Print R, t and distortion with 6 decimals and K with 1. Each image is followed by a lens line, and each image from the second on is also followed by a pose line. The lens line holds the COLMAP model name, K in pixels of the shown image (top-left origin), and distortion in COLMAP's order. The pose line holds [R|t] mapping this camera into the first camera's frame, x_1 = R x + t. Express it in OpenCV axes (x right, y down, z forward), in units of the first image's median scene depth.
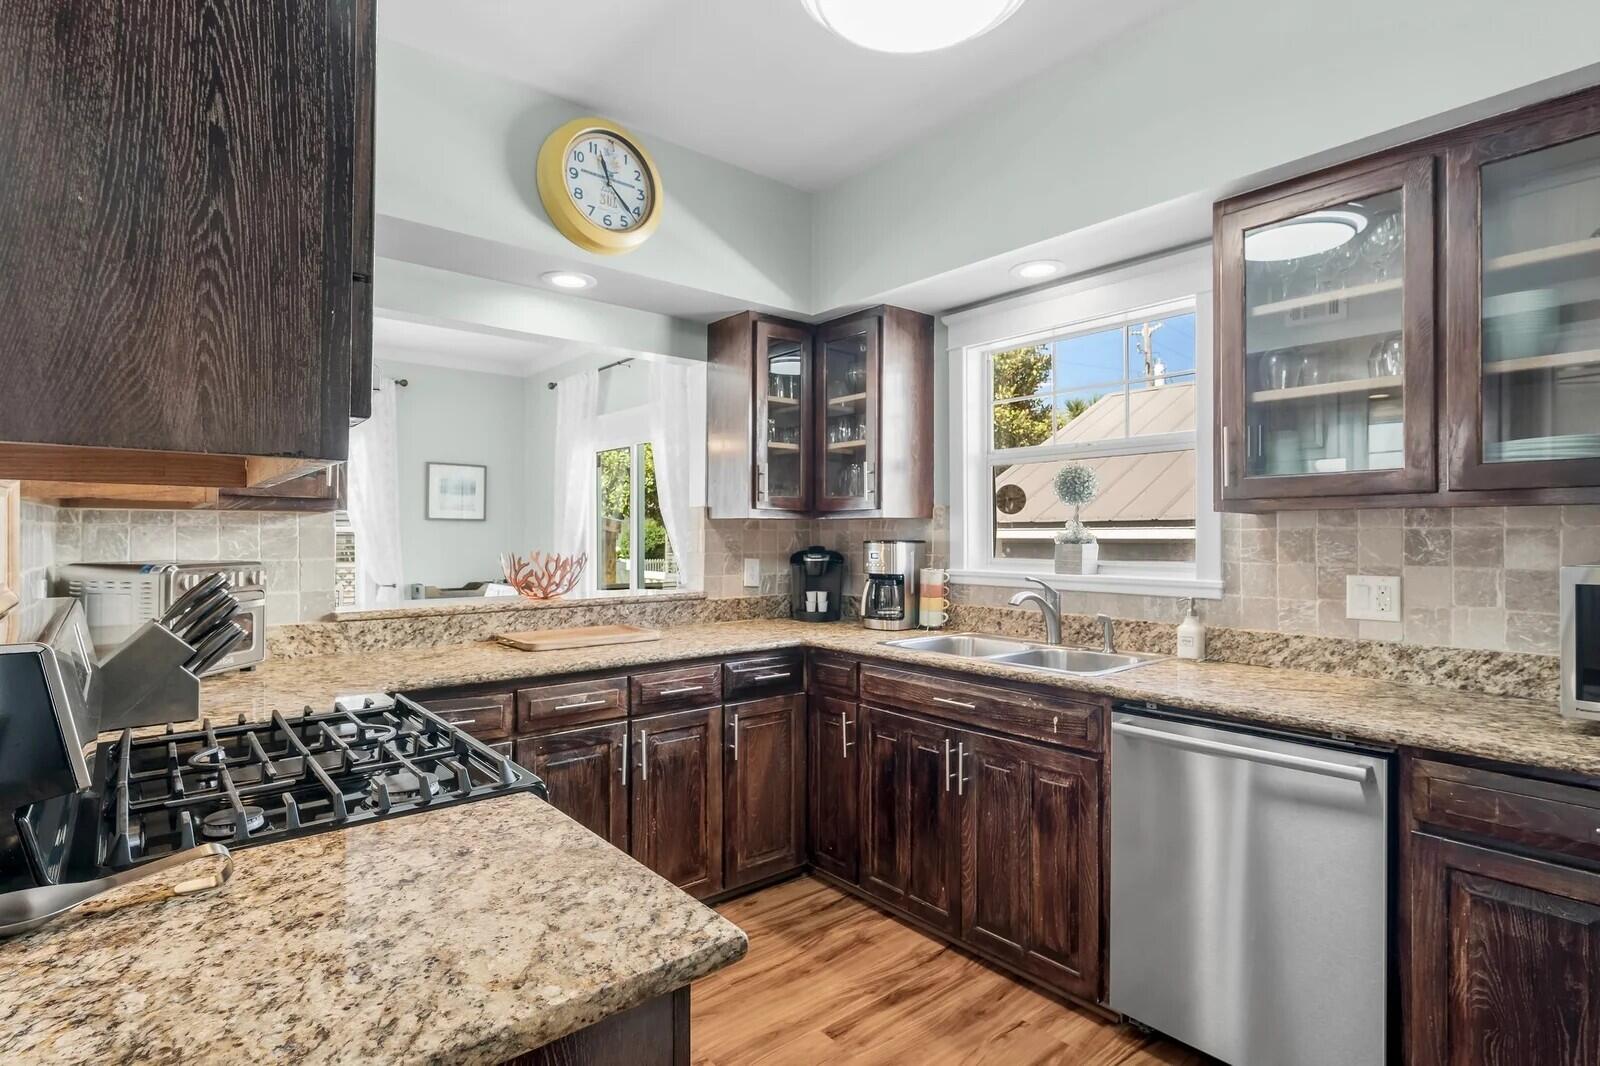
lens RADIAL K [[791.2, 0, 800.0], [0, 791.2, 533.0], [0, 0, 1]] dist [-0.003122, -0.000571]
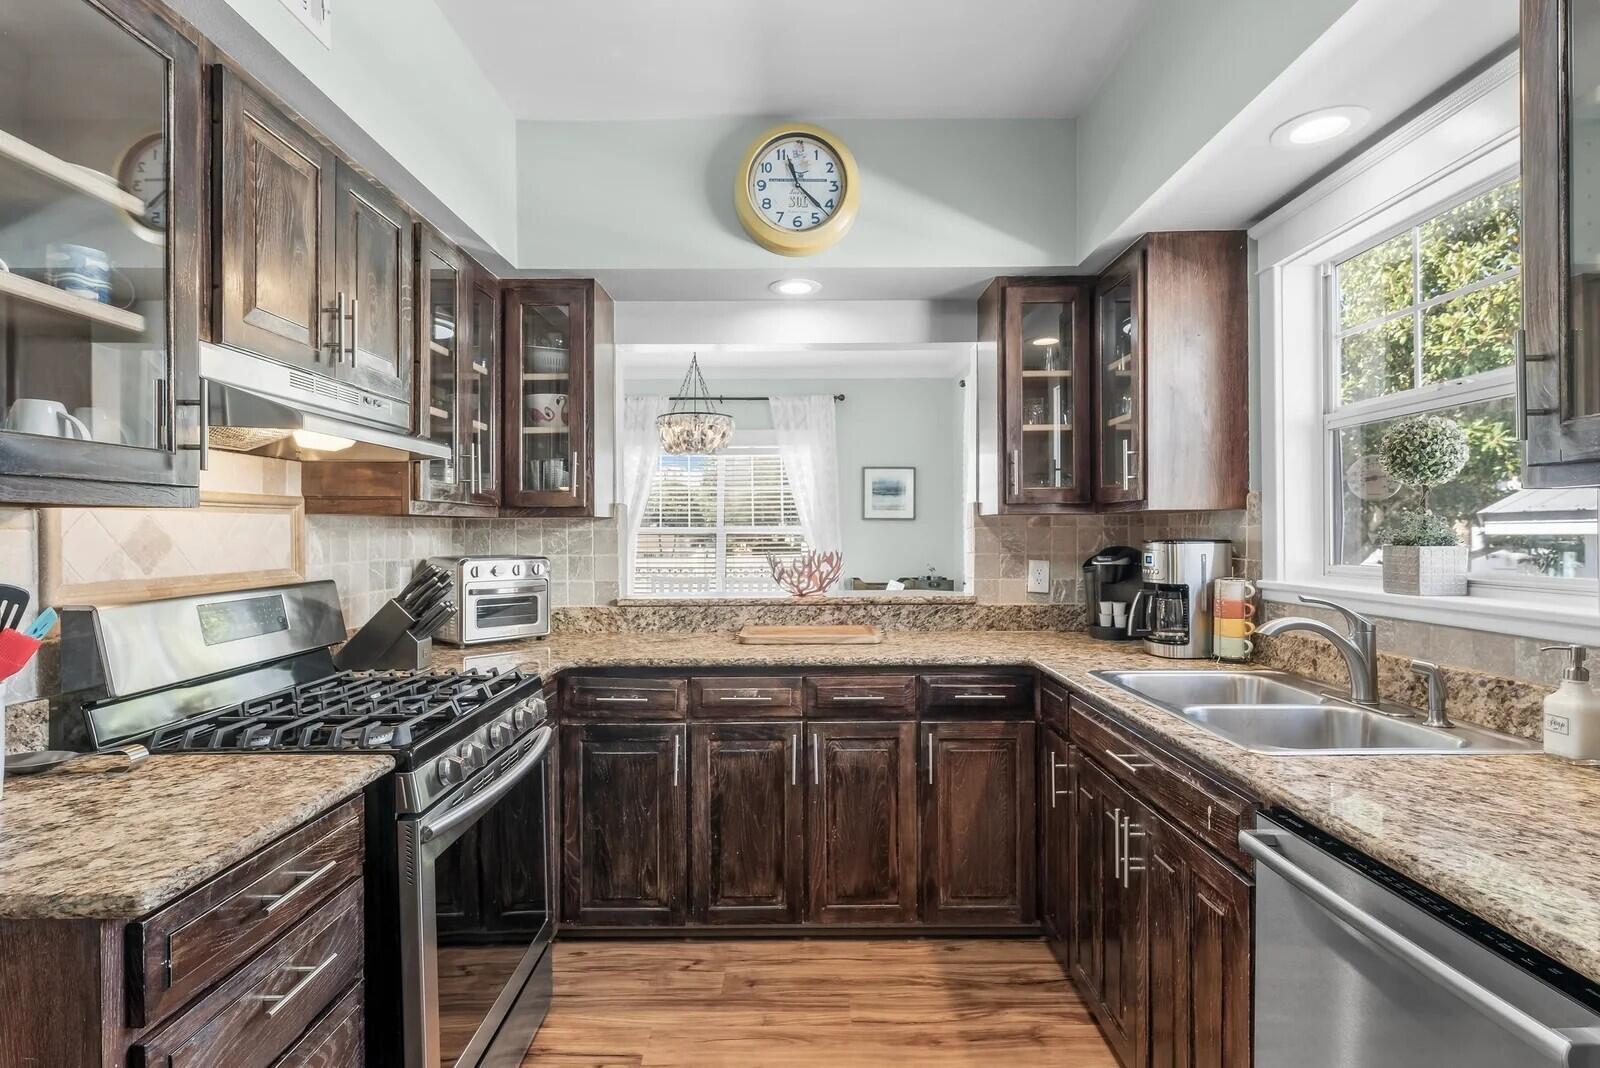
lens RADIAL K [[801.7, 0, 800.0], [0, 801.7, 534.0], [0, 0, 1]] dist [-0.002785, -0.000409]
pose [[0.766905, -0.004007, -0.641748, 0.419082], [0.007810, 0.999965, 0.003089, -0.001649], [0.641713, -0.007381, 0.766909, 0.221457]]
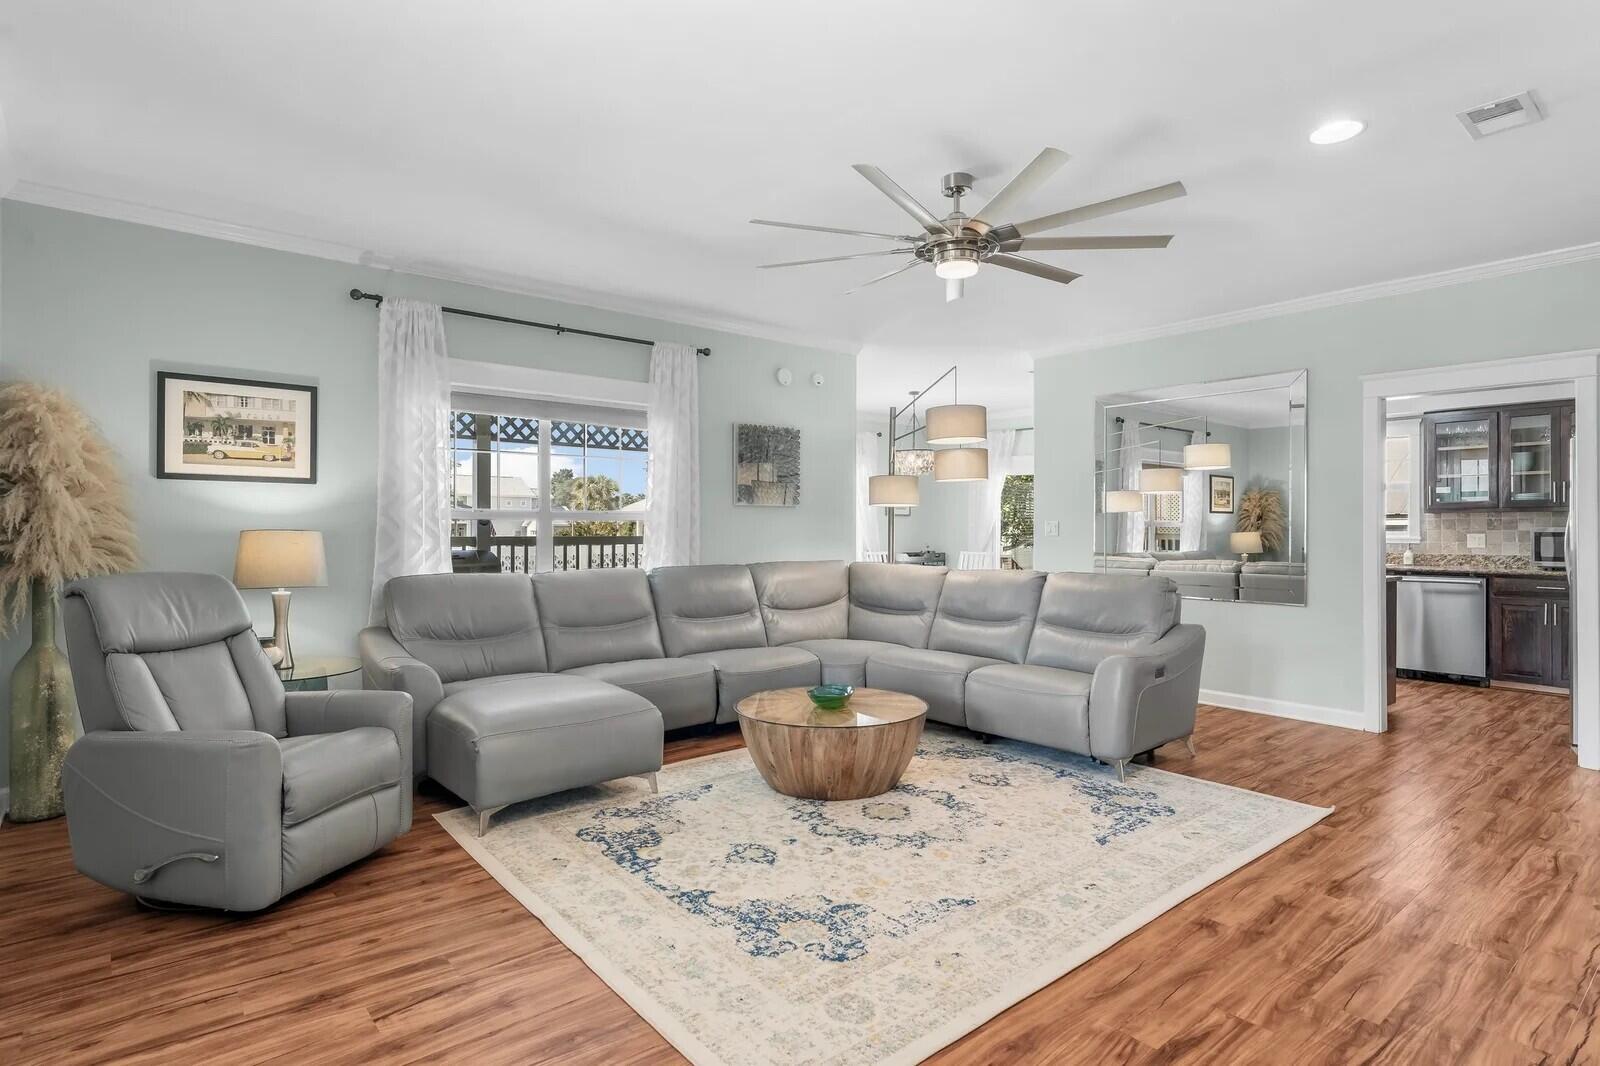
lens RADIAL K [[850.6, 0, 800.0], [0, 850.6, 533.0], [0, 0, 1]] dist [0.001616, 0.000945]
pose [[0.999954, -0.004451, 0.008446, -1.619757], [0.004393, 0.999966, 0.006979, 0.013977], [-0.008476, -0.006941, 0.999940, -1.920622]]
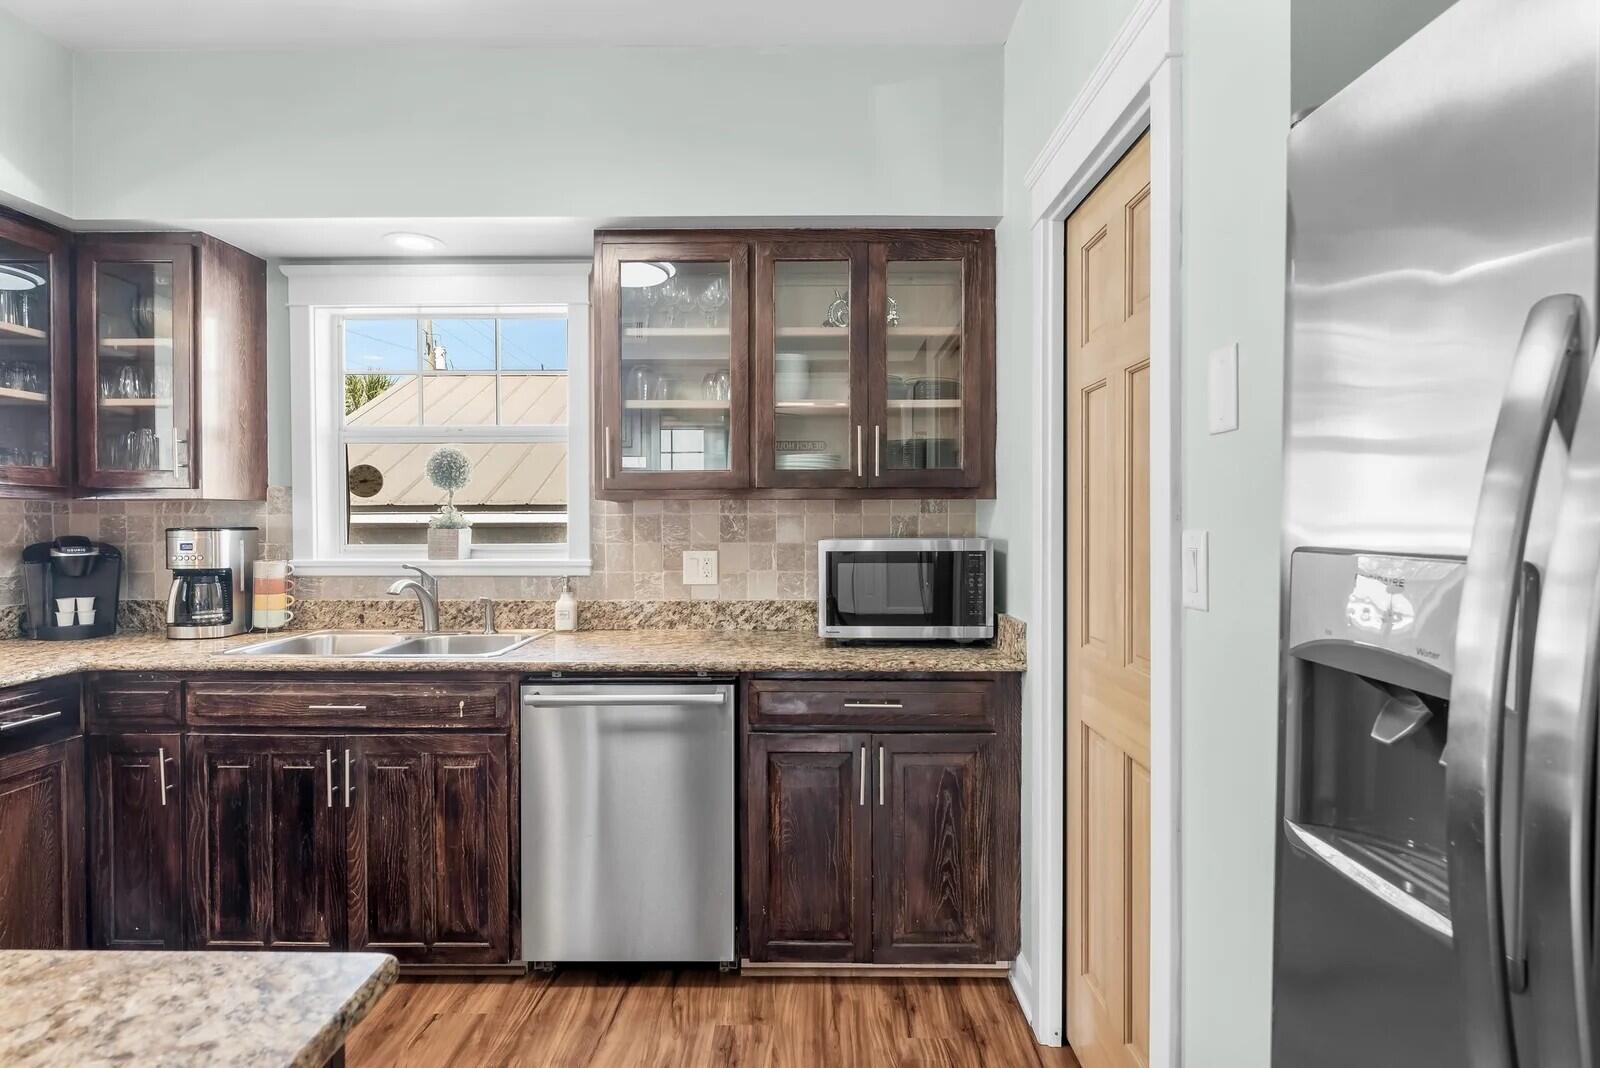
lens RADIAL K [[797.9, 0, 800.0], [0, 797.9, 534.0], [0, 0, 1]] dist [0.000322, -0.001335]
pose [[0.651950, -0.015664, 0.758100, -0.138031], [0.000061, 0.999788, 0.020606, -0.000566], [-0.758262, -0.013388, 0.651812, 0.013396]]
